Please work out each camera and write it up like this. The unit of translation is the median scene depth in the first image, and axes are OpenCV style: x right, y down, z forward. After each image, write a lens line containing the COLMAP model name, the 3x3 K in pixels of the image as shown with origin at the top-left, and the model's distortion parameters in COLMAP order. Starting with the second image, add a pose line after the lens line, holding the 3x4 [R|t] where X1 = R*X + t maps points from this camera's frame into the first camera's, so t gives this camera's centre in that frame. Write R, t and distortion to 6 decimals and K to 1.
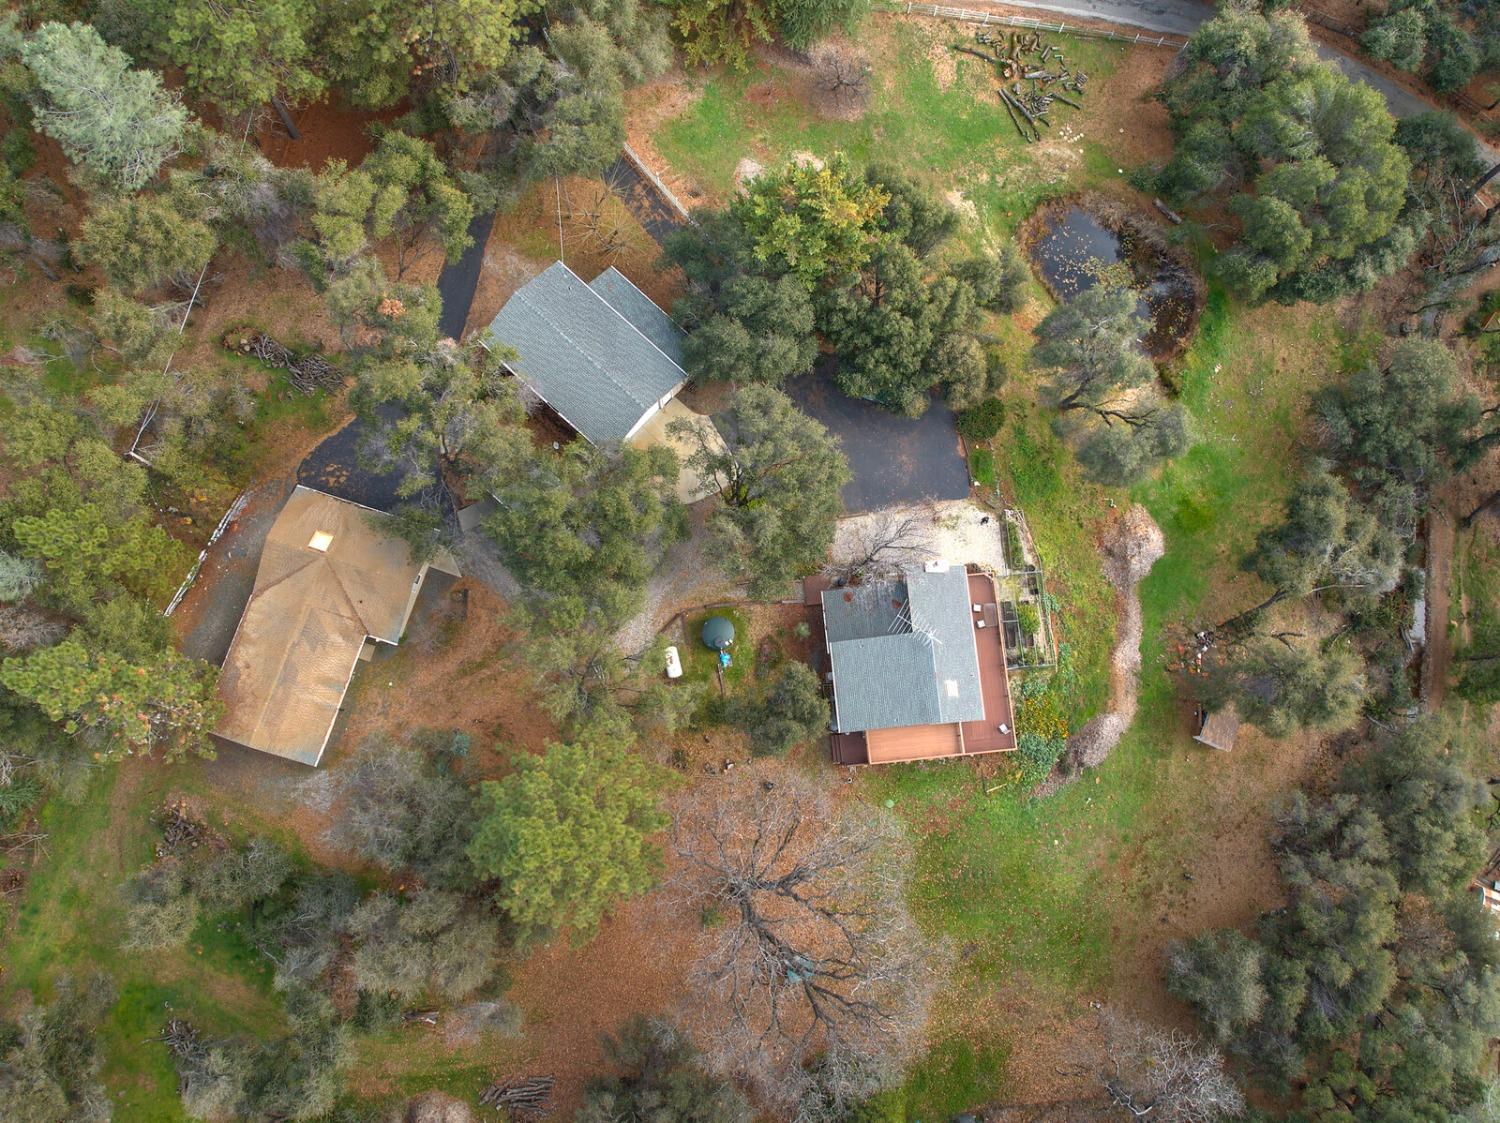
lens RADIAL K [[1105.9, 0, 761.2], [0, 1105.9, 580.8], [0, 0, 1]] dist [-0.008307, -0.005140]
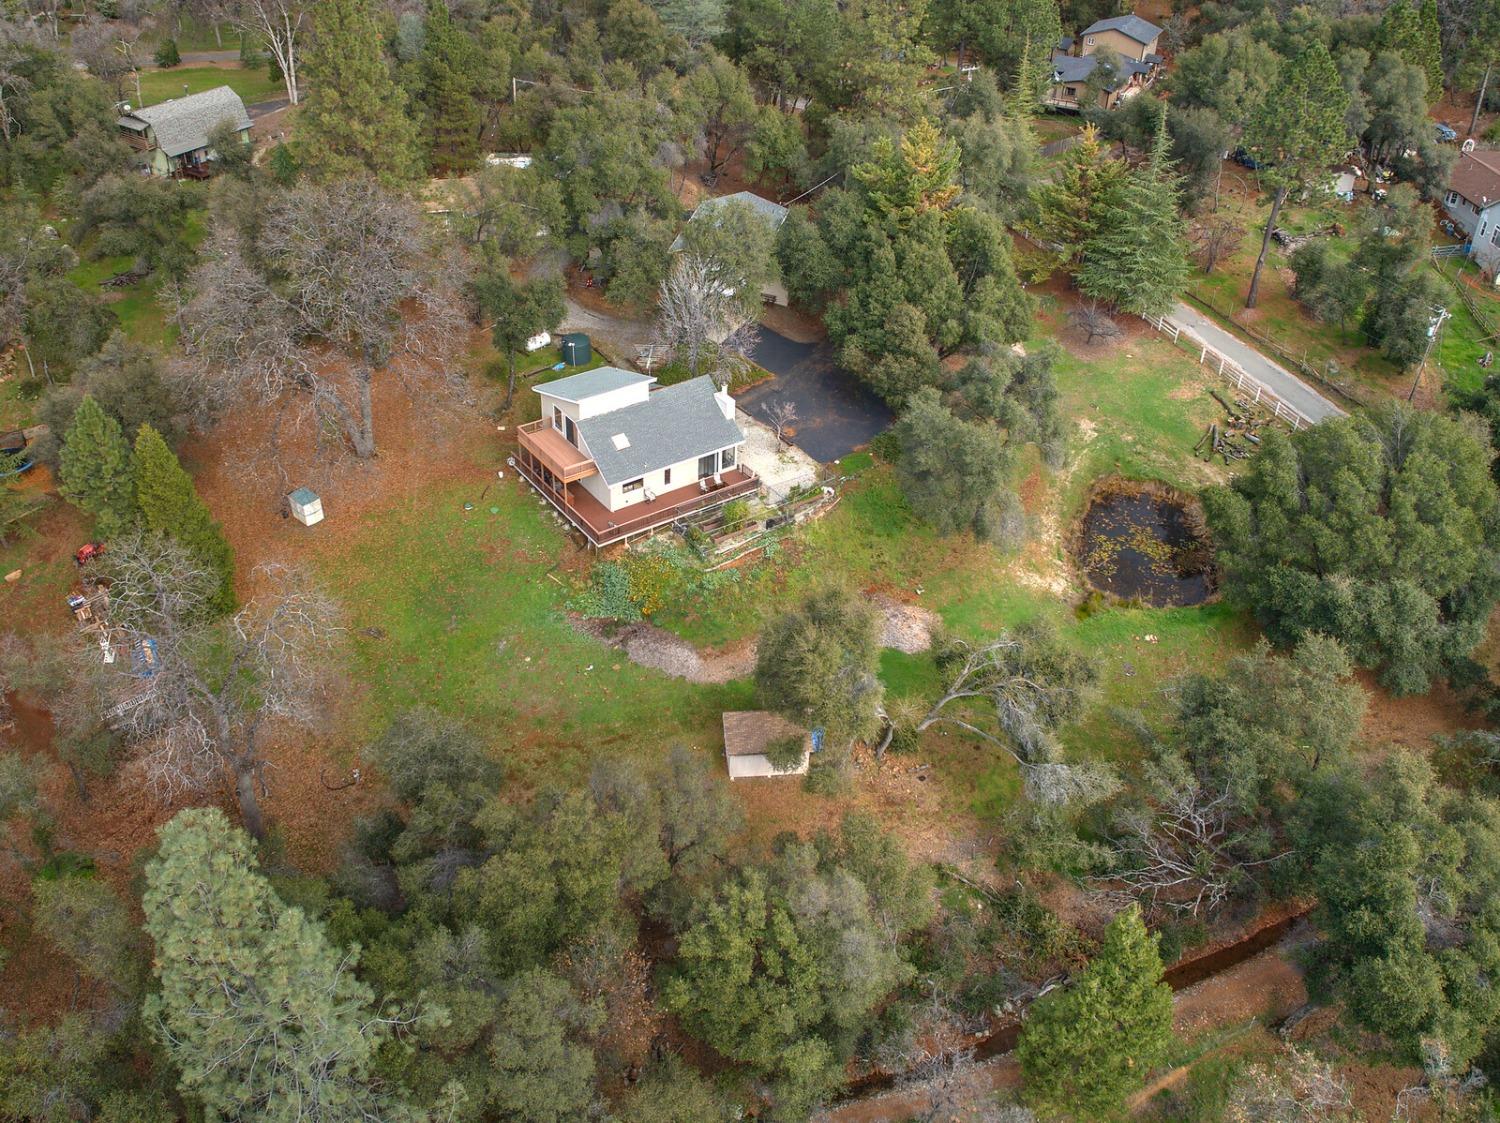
lens RADIAL K [[1293.9, 0, 751.8], [0, 1293.9, 520.9], [0, 0, 1]] dist [-0.004890, -0.005426]
pose [[0.504008, 0.483543, -0.715654, 0.966426], [-0.853718, 0.404512, -0.327926, 0.357155], [0.130925, 0.776245, 0.616687, 0.324214]]
